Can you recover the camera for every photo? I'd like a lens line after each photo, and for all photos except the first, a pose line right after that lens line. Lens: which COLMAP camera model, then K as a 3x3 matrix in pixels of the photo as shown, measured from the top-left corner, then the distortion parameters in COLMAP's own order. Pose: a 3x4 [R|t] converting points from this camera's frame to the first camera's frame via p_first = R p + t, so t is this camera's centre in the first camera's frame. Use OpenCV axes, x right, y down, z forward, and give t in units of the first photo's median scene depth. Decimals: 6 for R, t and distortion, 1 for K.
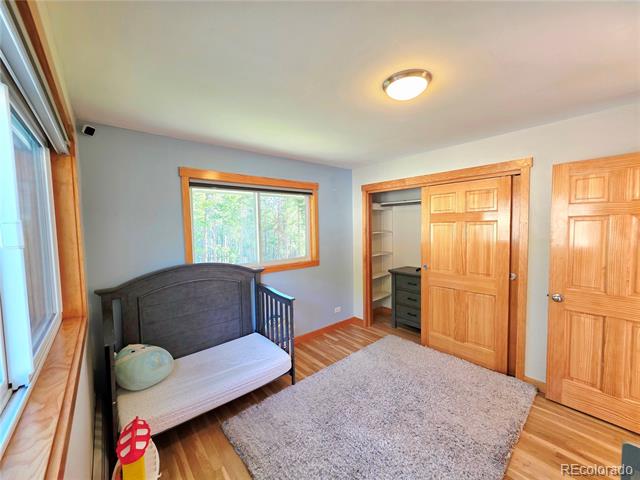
lens RADIAL K [[255.9, 0, 316.1], [0, 255.9, 240.6], [0, 0, 1]] dist [-0.000510, -0.000079]
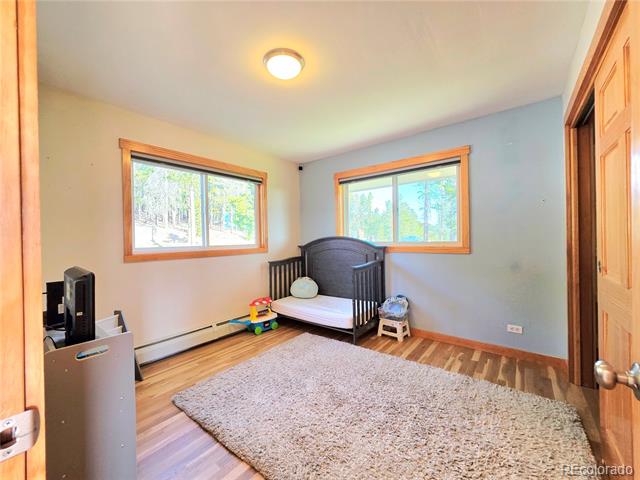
lens RADIAL K [[255.9, 0, 316.1], [0, 255.9, 240.6], [0, 0, 1]] dist [-0.000510, -0.000079]
pose [[0.199135, 0.014524, -0.979864, 0.740923], [-0.051787, 0.998649, 0.004278, 0.089748], [0.978603, 0.049893, 0.199618, 0.459405]]
